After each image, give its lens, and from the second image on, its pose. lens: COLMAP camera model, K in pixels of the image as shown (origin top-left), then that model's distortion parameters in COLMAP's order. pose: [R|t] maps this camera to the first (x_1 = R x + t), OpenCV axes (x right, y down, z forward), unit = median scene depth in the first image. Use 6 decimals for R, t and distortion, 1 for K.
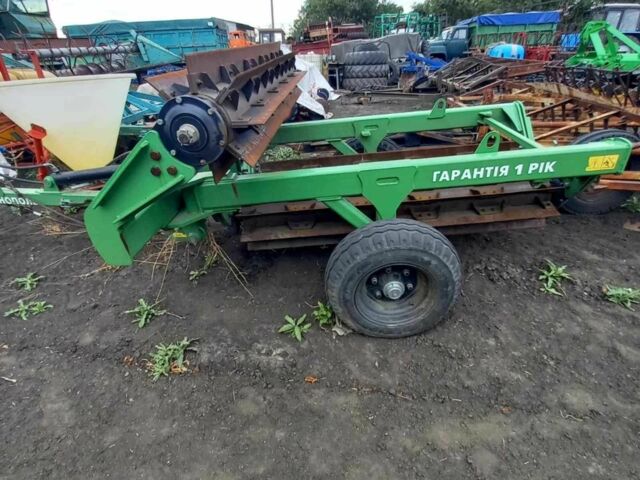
lens RADIAL K [[324.3, 0, 320.0], [0, 324.3, 240.0], [0, 0, 1]] dist [0.001543, -0.000587]
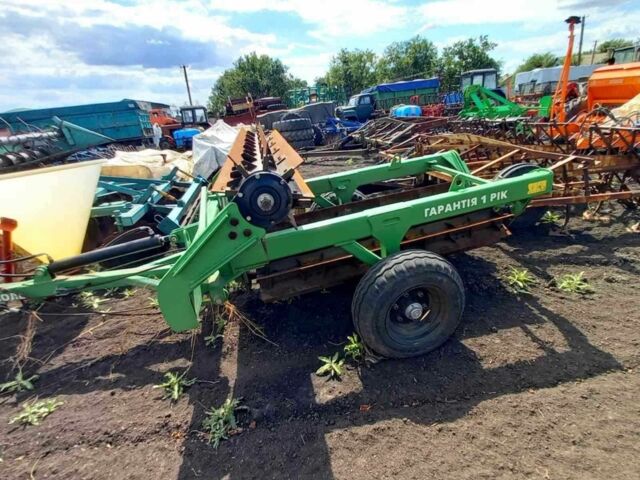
lens RADIAL K [[319.5, 0, 320.0], [0, 319.5, 240.0], [0, 0, 1]] dist [-0.003408, -0.000453]
pose [[0.970708, -0.143884, 0.192416, -0.261924], [0.173415, 0.973875, -0.146612, 0.013764], [-0.166294, 0.175685, 0.970299, -0.093706]]
